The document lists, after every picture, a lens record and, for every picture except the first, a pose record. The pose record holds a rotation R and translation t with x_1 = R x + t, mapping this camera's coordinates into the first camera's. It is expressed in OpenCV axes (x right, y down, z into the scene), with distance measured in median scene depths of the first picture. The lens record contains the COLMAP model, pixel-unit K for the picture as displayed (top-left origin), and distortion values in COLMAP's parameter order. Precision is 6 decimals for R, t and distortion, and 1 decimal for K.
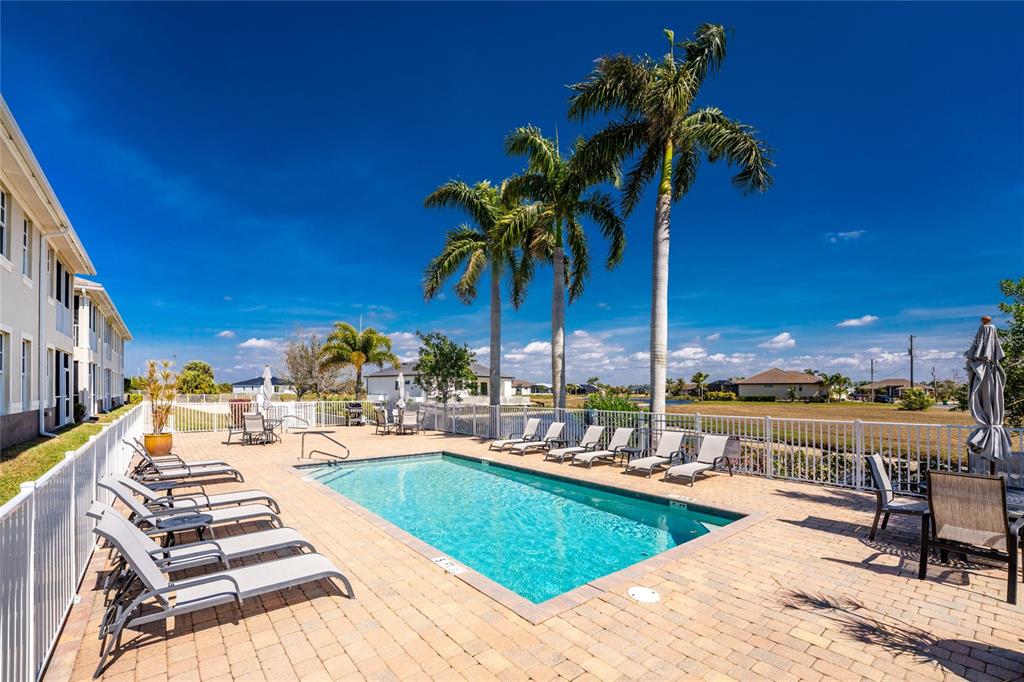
lens RADIAL K [[442.4, 0, 511.5], [0, 442.4, 368.9], [0, 0, 1]] dist [-0.026222, 0.000594]
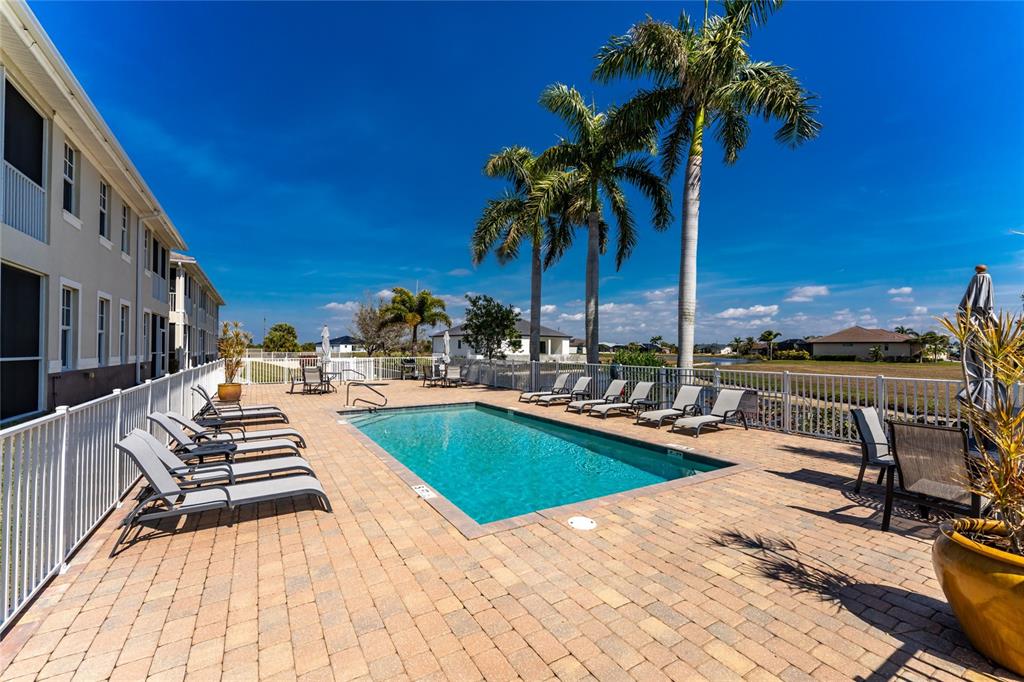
lens RADIAL K [[426.5, 0, 535.4], [0, 426.5, 322.8], [0, 0, 1]] dist [0.002019, -0.000083]
pose [[0.992093, -0.009900, -0.125112, 0.133491], [0.007803, 0.999821, -0.017240, 0.009312], [0.125260, 0.016127, 0.991993, -0.041071]]
